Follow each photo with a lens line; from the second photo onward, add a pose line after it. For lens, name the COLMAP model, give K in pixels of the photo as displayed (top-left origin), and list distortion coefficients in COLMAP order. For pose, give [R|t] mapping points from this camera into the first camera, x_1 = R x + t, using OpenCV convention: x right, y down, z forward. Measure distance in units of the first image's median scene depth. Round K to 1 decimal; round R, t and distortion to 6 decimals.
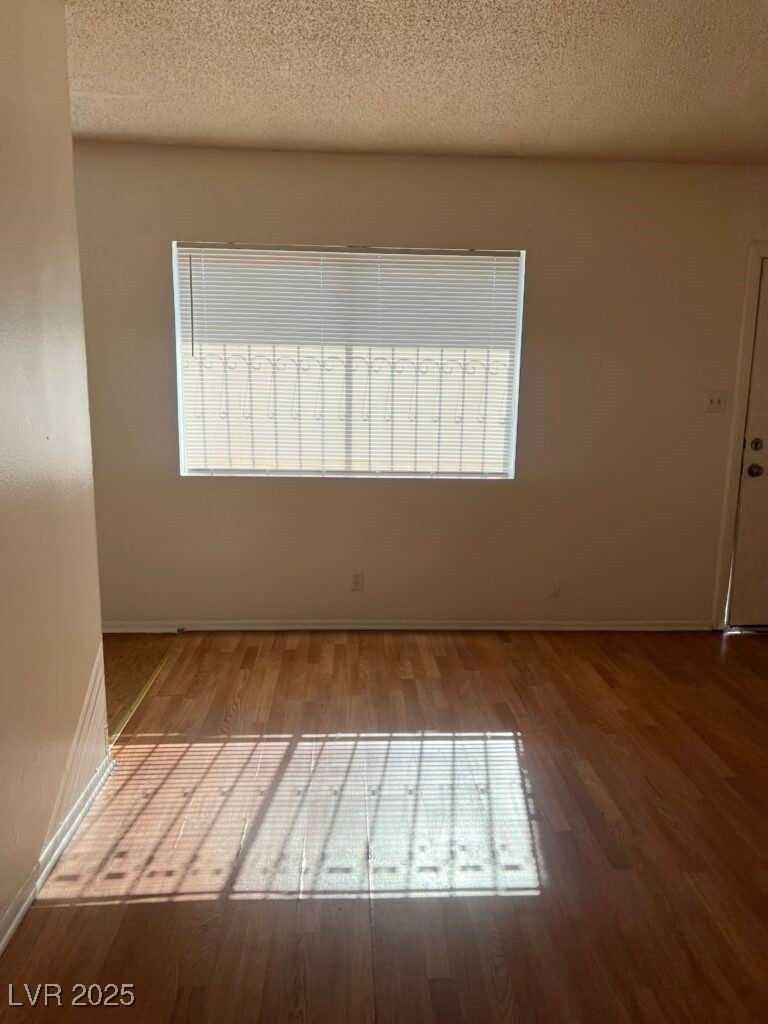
lens RADIAL K [[769.3, 0, 383.4], [0, 769.3, 505.0], [0, 0, 1]] dist [0.045281, -0.050217]
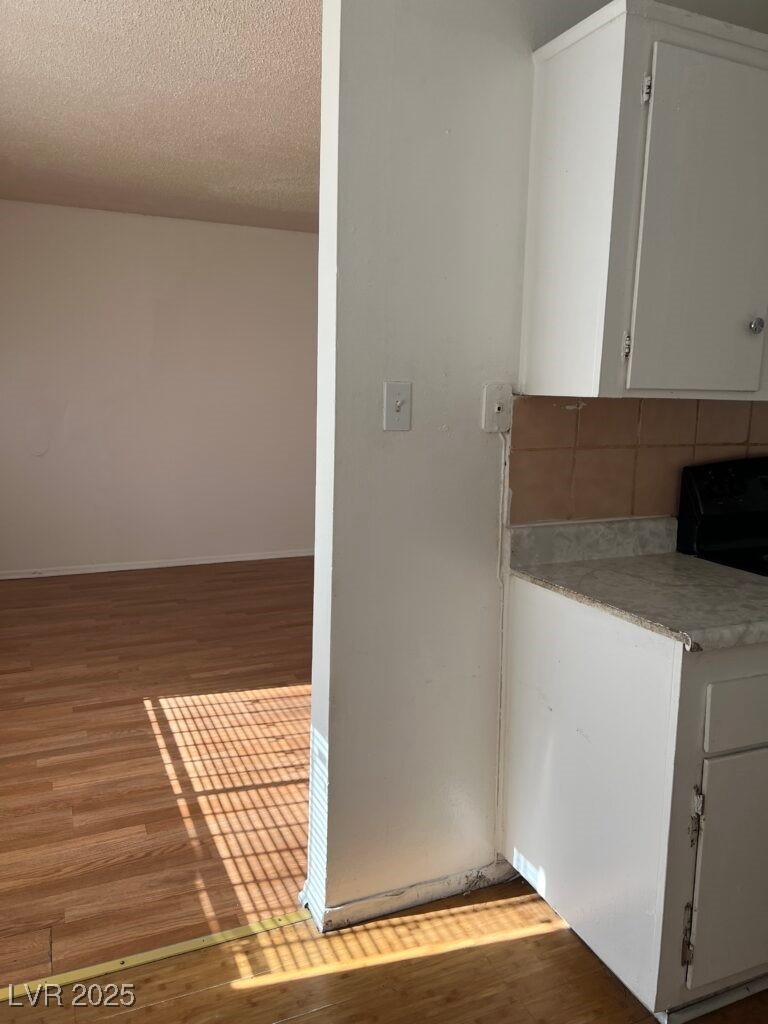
lens RADIAL K [[769.3, 0, 383.4], [0, 769.3, 505.0], [0, 0, 1]] dist [0.045281, -0.050217]
pose [[-0.363083, -0.158337, 0.918205, -0.725903], [0.125363, 0.968194, 0.216530, -0.130323], [-0.923285, 0.193727, -0.331685, 0.799059]]
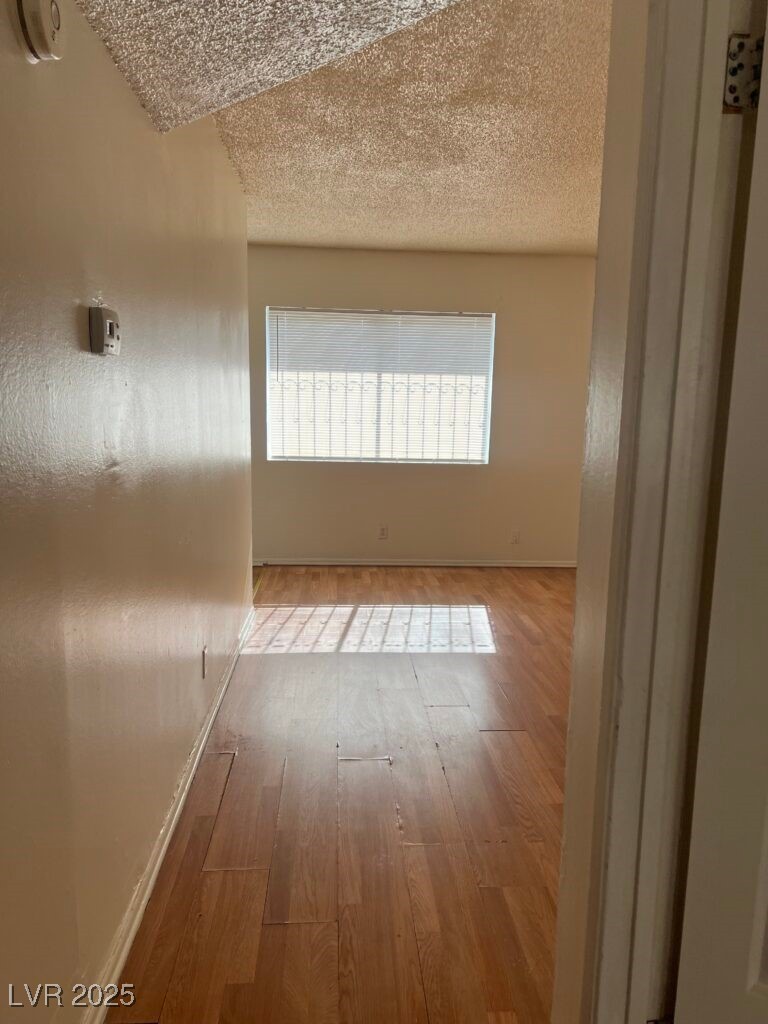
lens RADIAL K [[775.7, 0, 378.0], [0, 775.7, 514.7], [0, 0, 1]] dist [0.047824, -0.001781]
pose [[0.999924, 0.004496, 0.011450, -0.067674], [-0.004268, 0.999794, -0.019857, 0.105447], [-0.011536, 0.019807, 0.999737, -0.553684]]
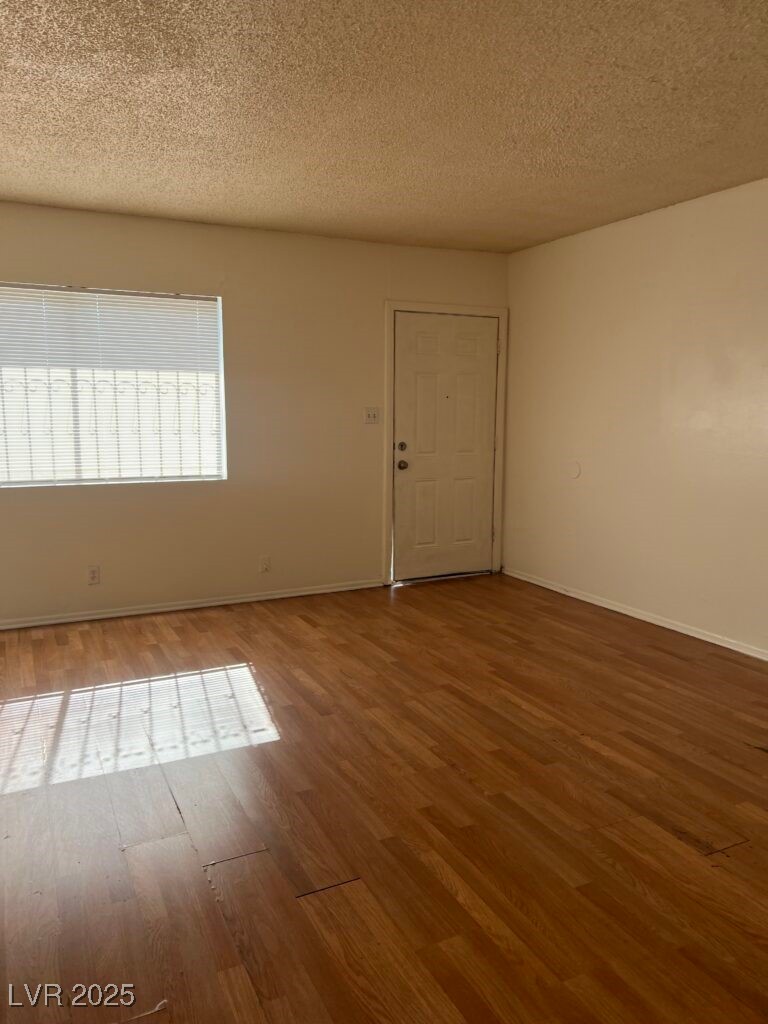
lens RADIAL K [[778.5, 0, 404.6], [0, 778.5, 507.0], [0, 0, 1]] dist [0.042335, -0.053179]
pose [[0.911978, -0.065062, 0.405047, -0.085653], [0.077980, 0.996835, -0.015455, 0.057107], [-0.402759, 0.045680, 0.914165, -0.275873]]
